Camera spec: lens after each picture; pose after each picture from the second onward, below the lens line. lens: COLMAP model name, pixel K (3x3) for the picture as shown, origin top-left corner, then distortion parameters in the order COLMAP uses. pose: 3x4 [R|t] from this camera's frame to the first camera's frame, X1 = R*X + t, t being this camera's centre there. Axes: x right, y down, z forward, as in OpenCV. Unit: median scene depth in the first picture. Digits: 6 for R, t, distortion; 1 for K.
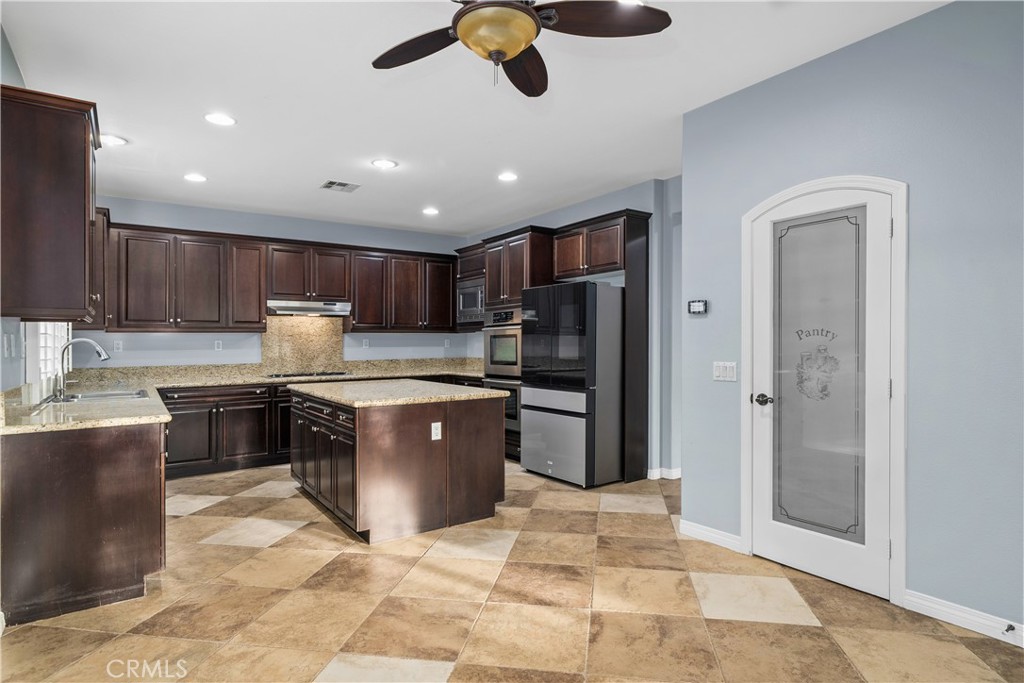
lens RADIAL K [[550.9, 0, 514.0], [0, 550.9, 341.4], [0, 0, 1]] dist [0.000183, 0.002575]
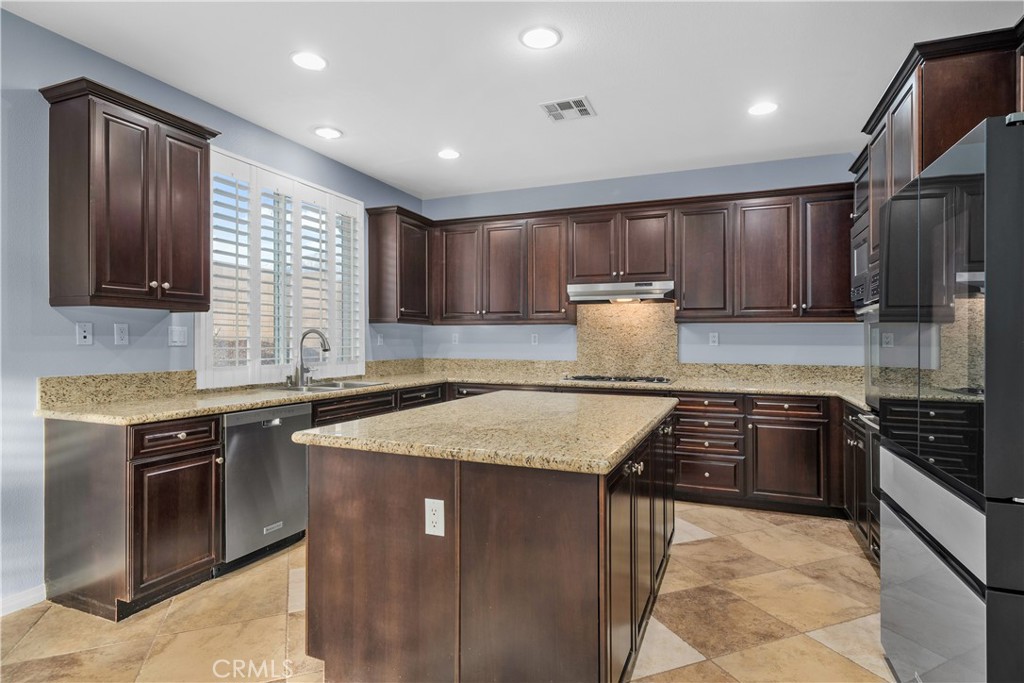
lens RADIAL K [[531.4, 0, 518.9], [0, 531.4, 328.4], [0, 0, 1]] dist [0.000650, 0.000068]
pose [[0.543571, -0.008153, -0.839324, 0.180921], [-0.008931, 0.999840, -0.015496, 0.003366], [0.839316, 0.015919, 0.543411, 0.508201]]
